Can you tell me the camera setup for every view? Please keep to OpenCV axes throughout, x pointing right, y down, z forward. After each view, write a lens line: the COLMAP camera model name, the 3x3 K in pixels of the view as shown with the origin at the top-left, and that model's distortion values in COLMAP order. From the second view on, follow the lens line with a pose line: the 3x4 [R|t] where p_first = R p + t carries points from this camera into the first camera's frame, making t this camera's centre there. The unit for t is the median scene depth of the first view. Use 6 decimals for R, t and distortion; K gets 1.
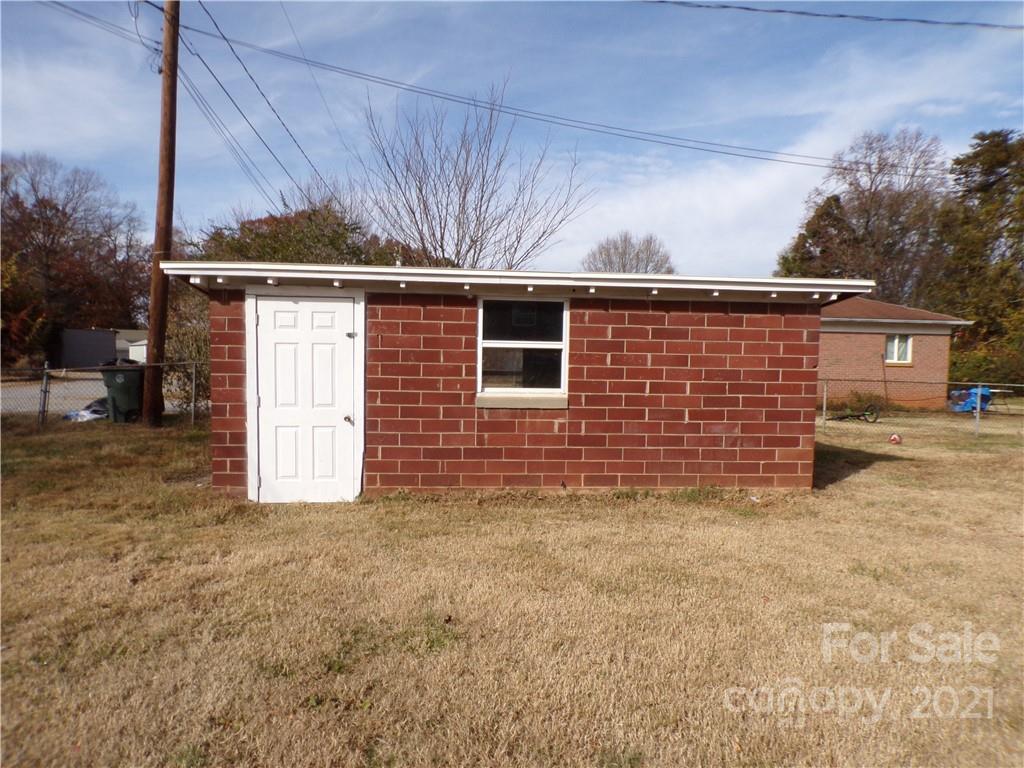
lens RADIAL K [[692.4, 0, 512.5], [0, 692.4, 394.0], [0, 0, 1]] dist [-0.002049, 0.004478]
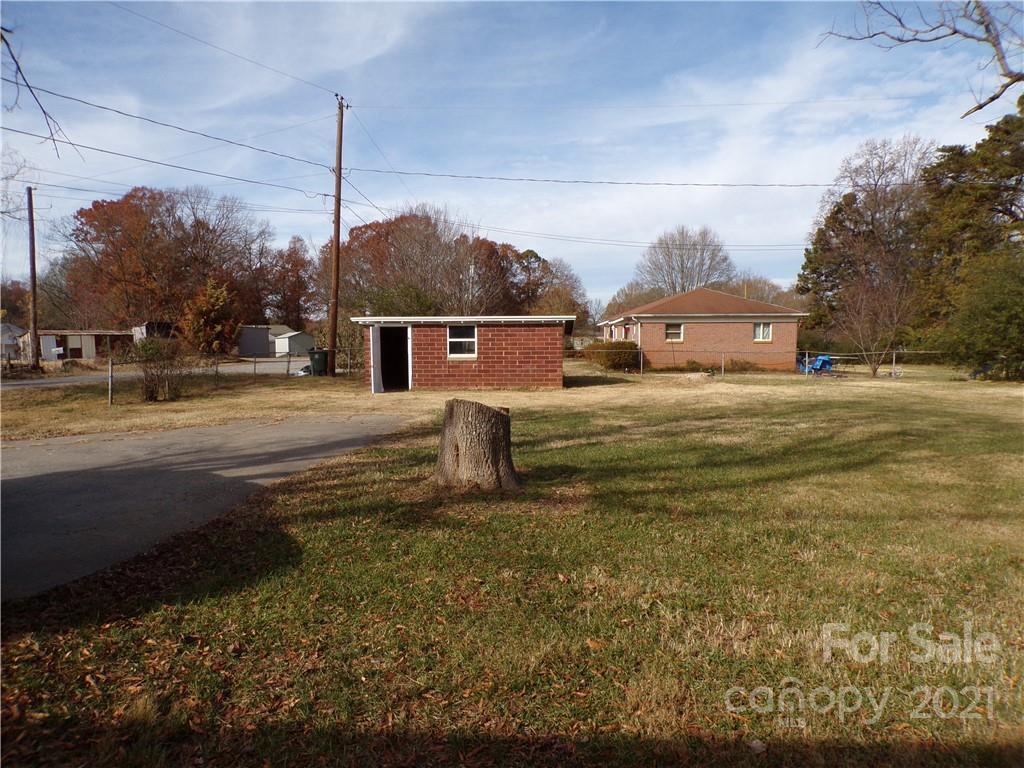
lens RADIAL K [[692.4, 0, 512.5], [0, 692.4, 394.0], [0, 0, 1]] dist [-0.002049, 0.004478]
pose [[0.989714, -0.009997, -0.142710, 0.649152], [0.013339, 0.999658, 0.022479, 0.098693], [0.142436, -0.024152, 0.989509, -1.936162]]
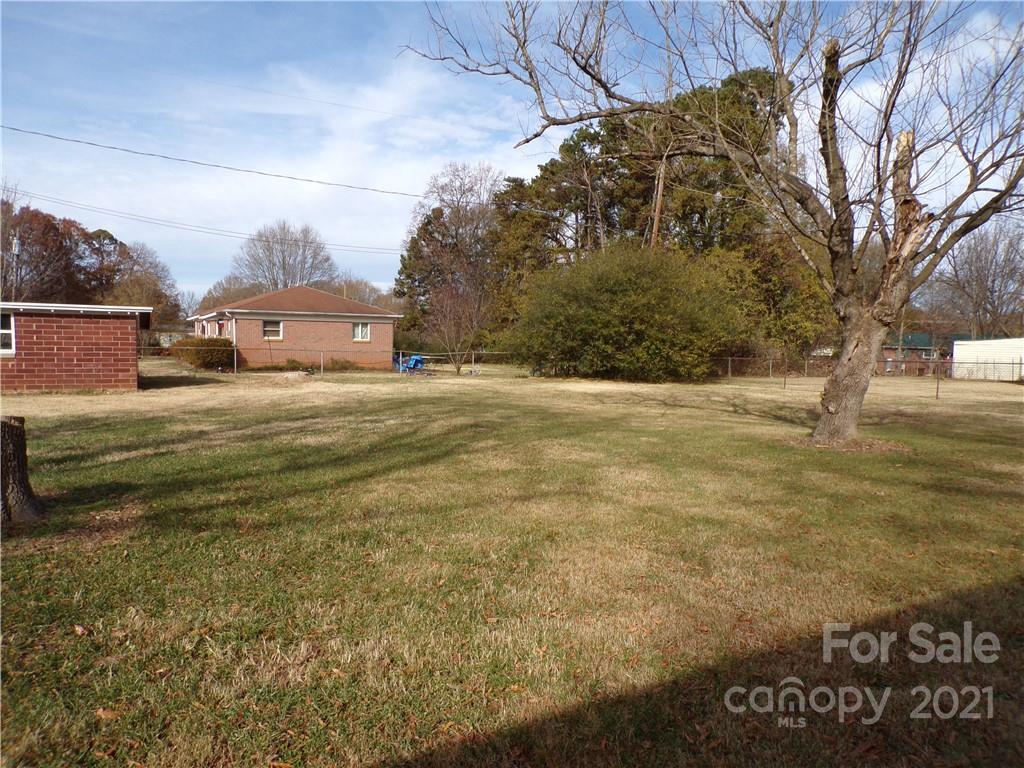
lens RADIAL K [[692.4, 0, 512.5], [0, 692.4, 394.0], [0, 0, 1]] dist [-0.002049, 0.004478]
pose [[0.916577, -0.031613, 0.398607, 0.691218], [0.020020, 0.999248, 0.033214, 0.100149], [-0.399357, -0.022463, 0.916520, -1.890905]]
